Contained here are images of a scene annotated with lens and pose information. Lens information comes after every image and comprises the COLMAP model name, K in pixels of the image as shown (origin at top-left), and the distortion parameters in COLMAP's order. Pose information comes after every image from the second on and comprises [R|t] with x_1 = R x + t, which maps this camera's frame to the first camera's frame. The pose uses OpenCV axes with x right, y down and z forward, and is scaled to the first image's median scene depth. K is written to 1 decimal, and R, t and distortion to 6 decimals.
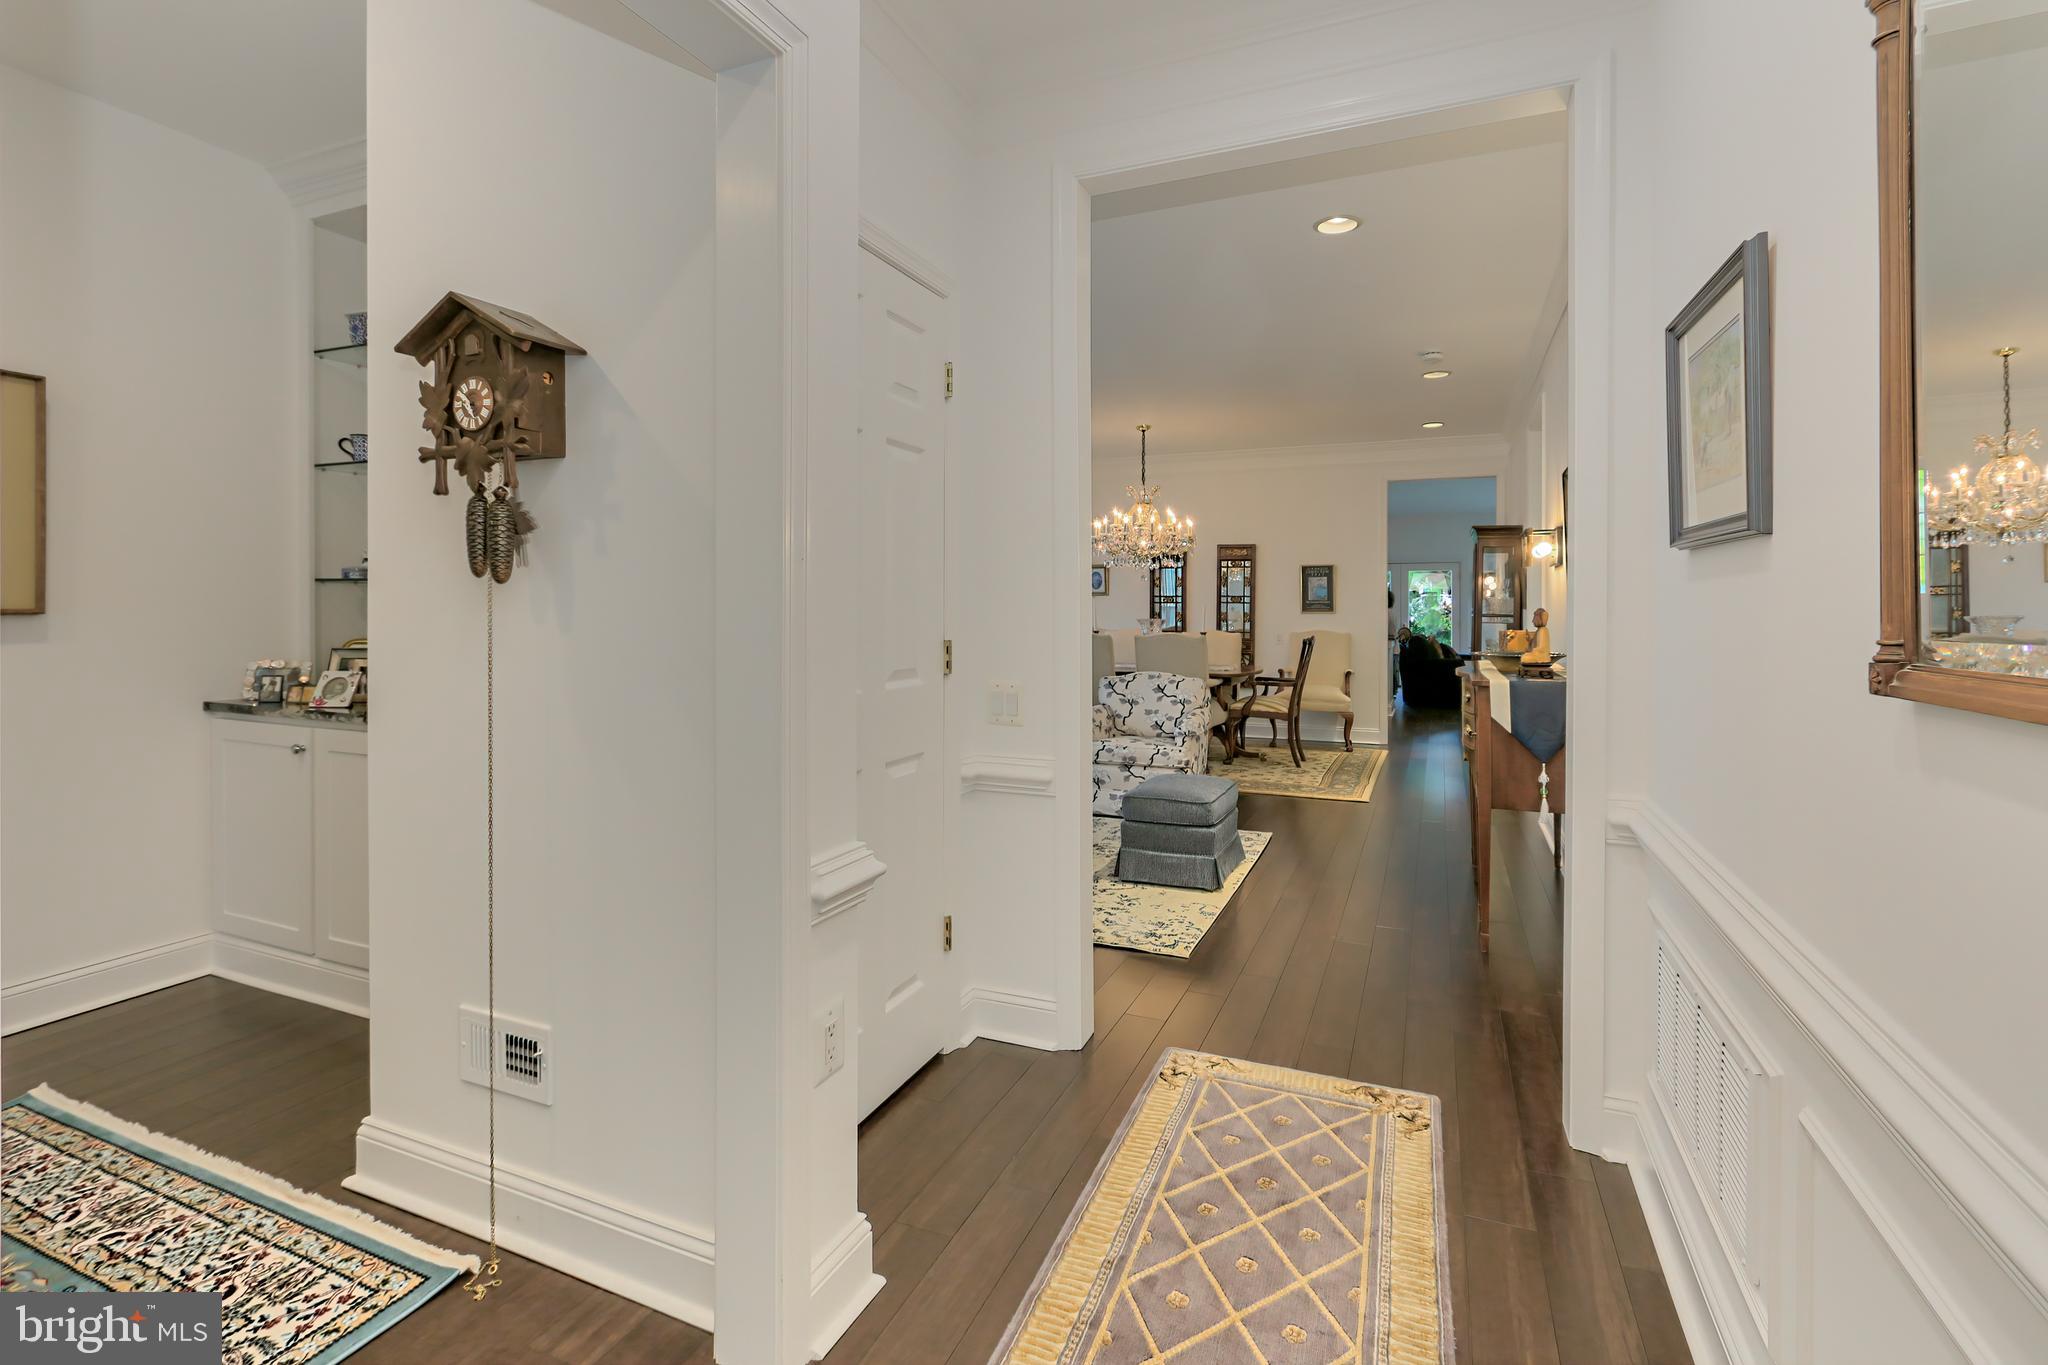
lens RADIAL K [[976.6, 0, 1021.1], [0, 976.6, 639.5], [0, 0, 1]] dist [-0.000462, 0.000528]
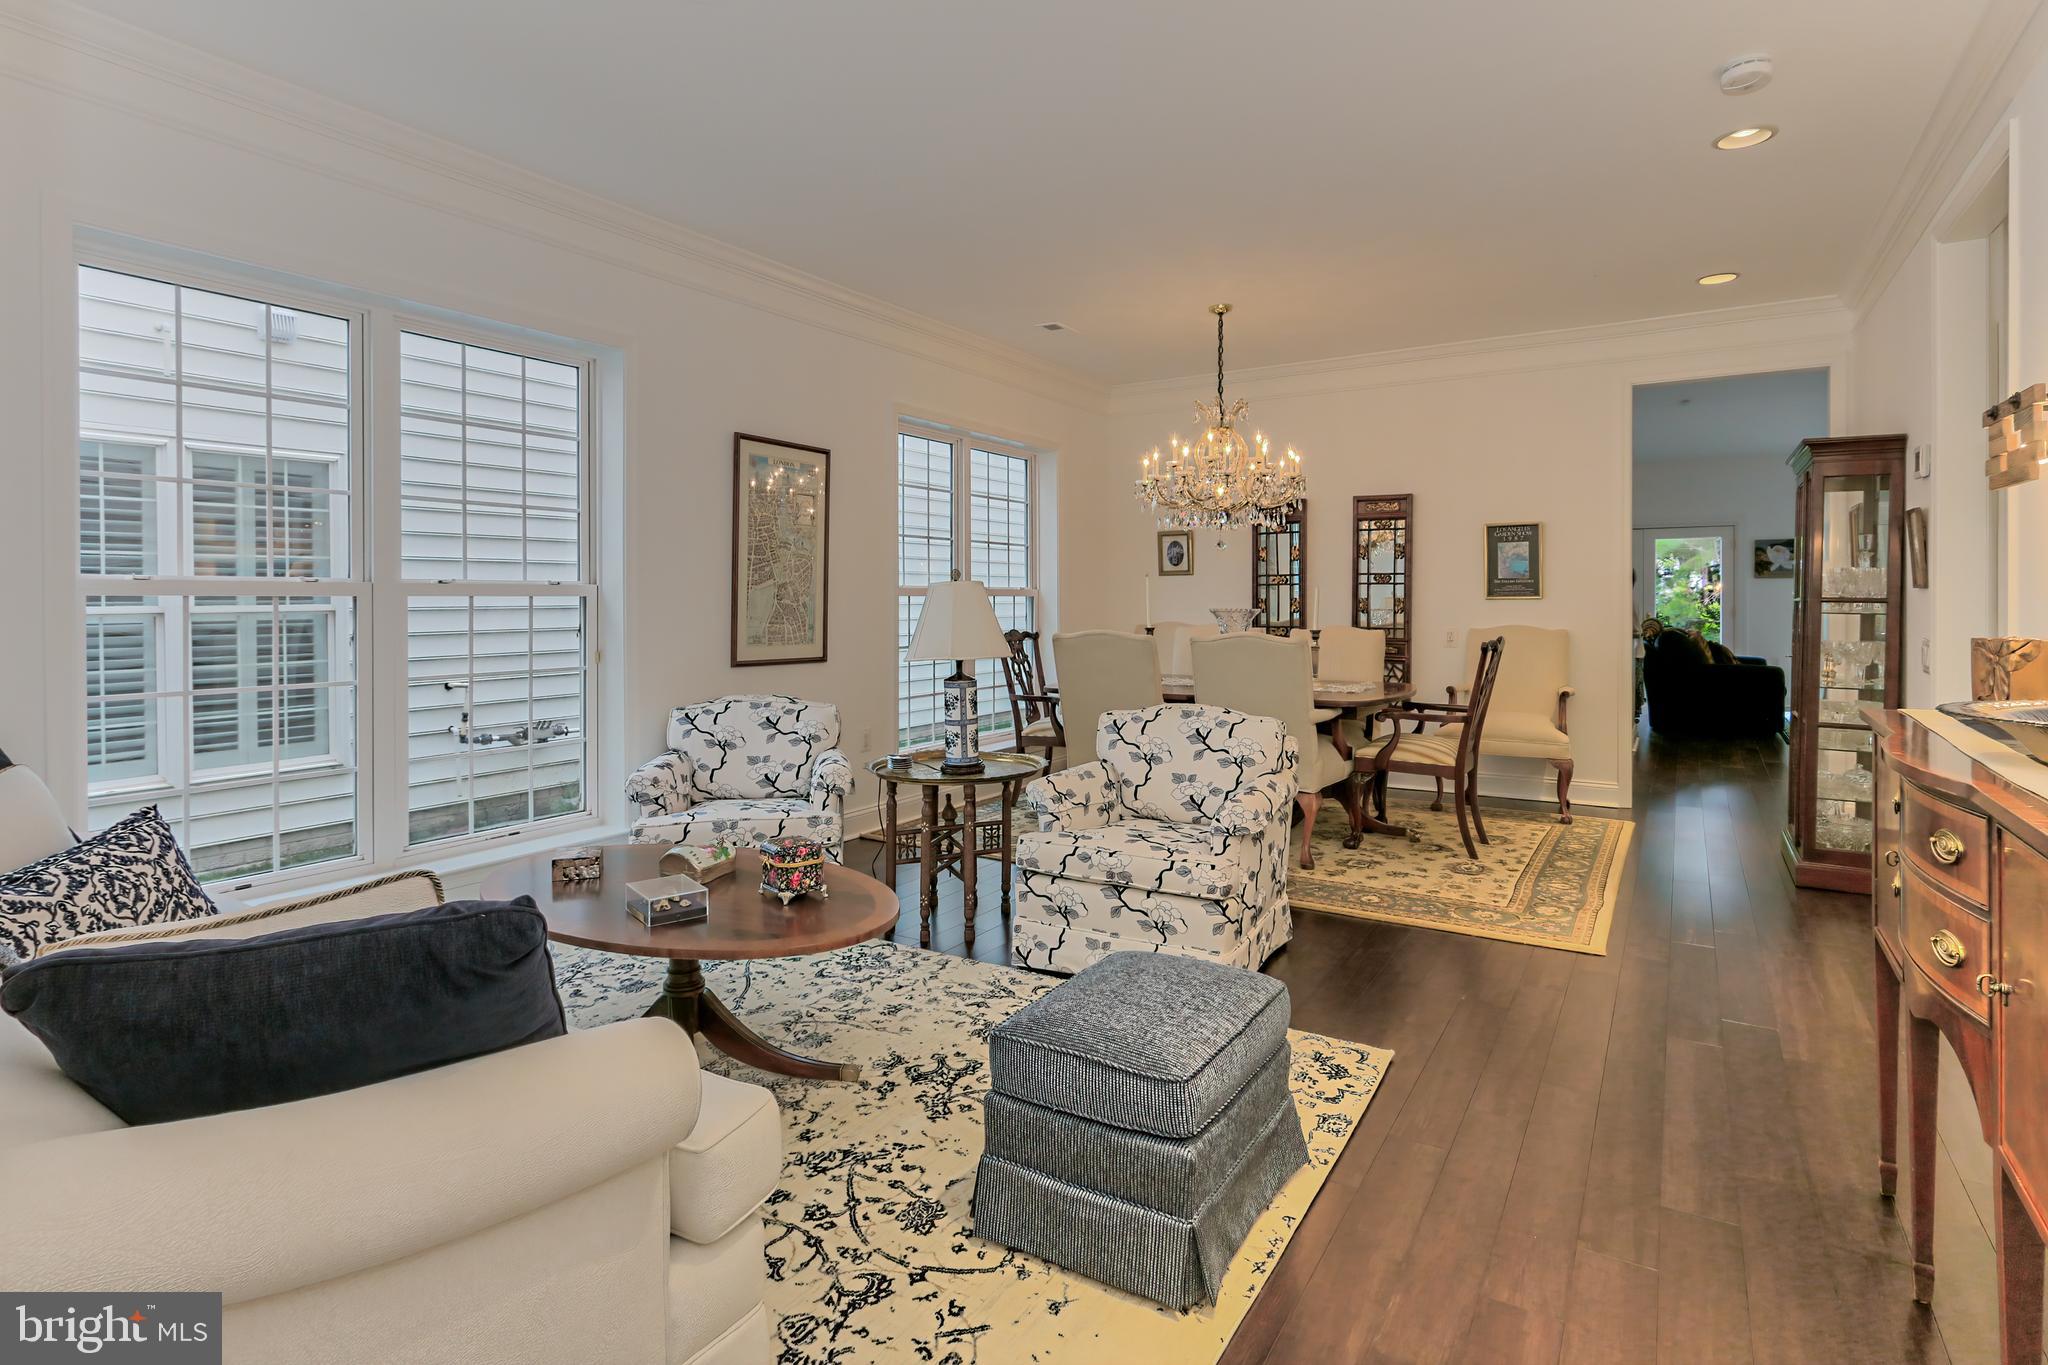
lens RADIAL K [[1059.2, 0, 1027.7], [0, 1059.2, 633.7], [0, 0, 1]] dist [0.012934, 0.000633]
pose [[0.989101, -0.001296, -0.147236, 0.105420], [0.001795, 0.999993, 0.003259, -0.007979], [0.147231, -0.003488, 0.989096, 0.305502]]
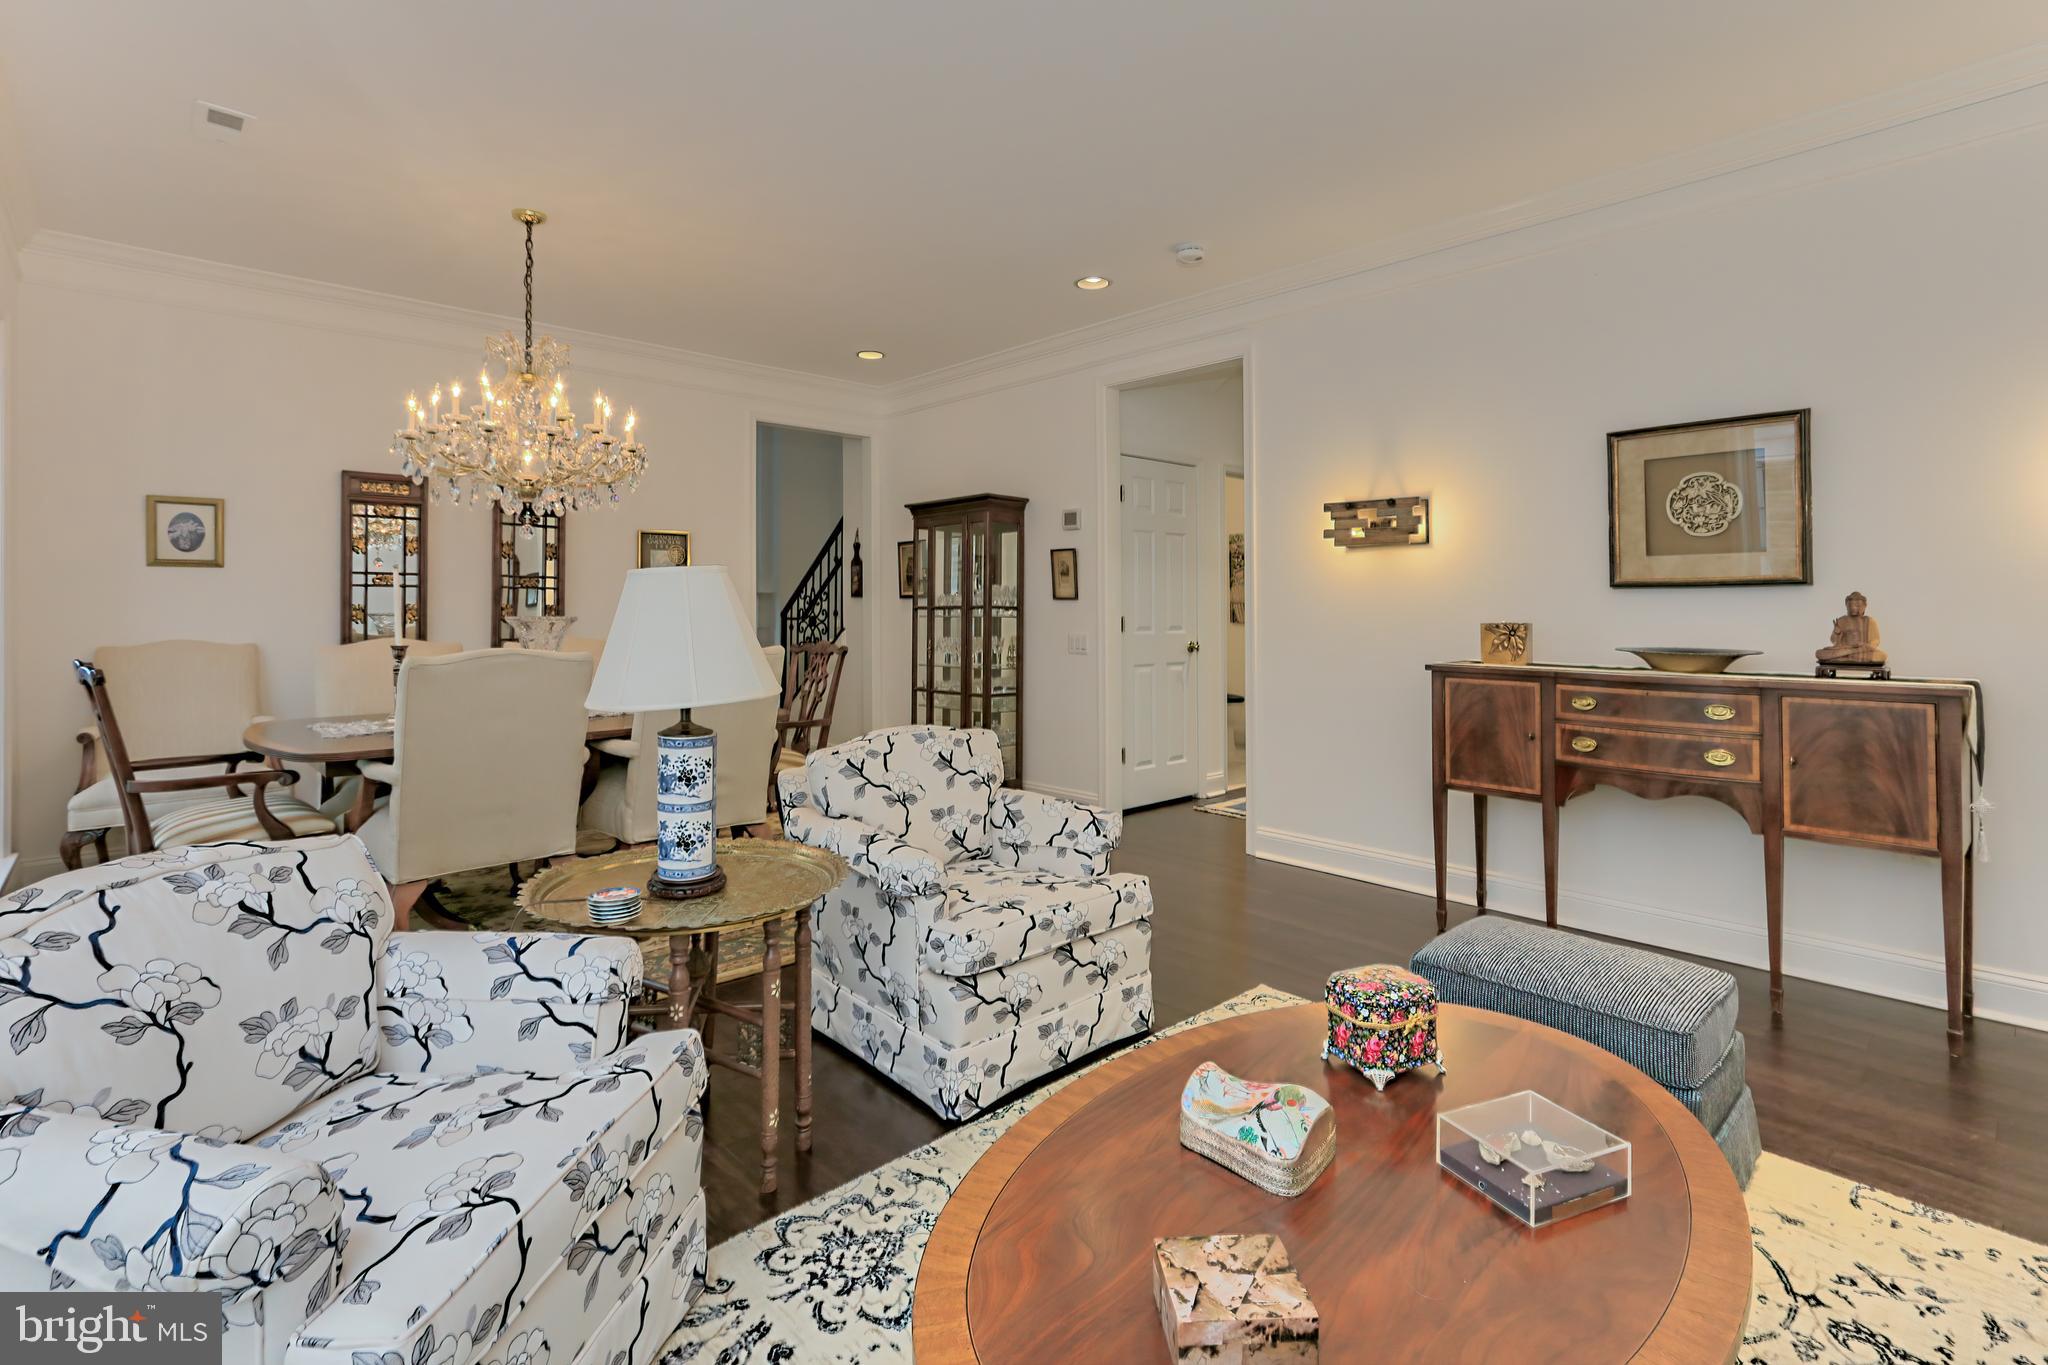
lens RADIAL K [[955.1, 0, 1024.9], [0, 955.1, 619.3], [0, 0, 1]] dist [0.000138, 0.000807]
pose [[0.399100, -0.012821, 0.916818, -0.209865], [0.029248, 0.999571, 0.001246, -0.013769], [-0.916441, 0.026318, 0.399304, 0.608939]]
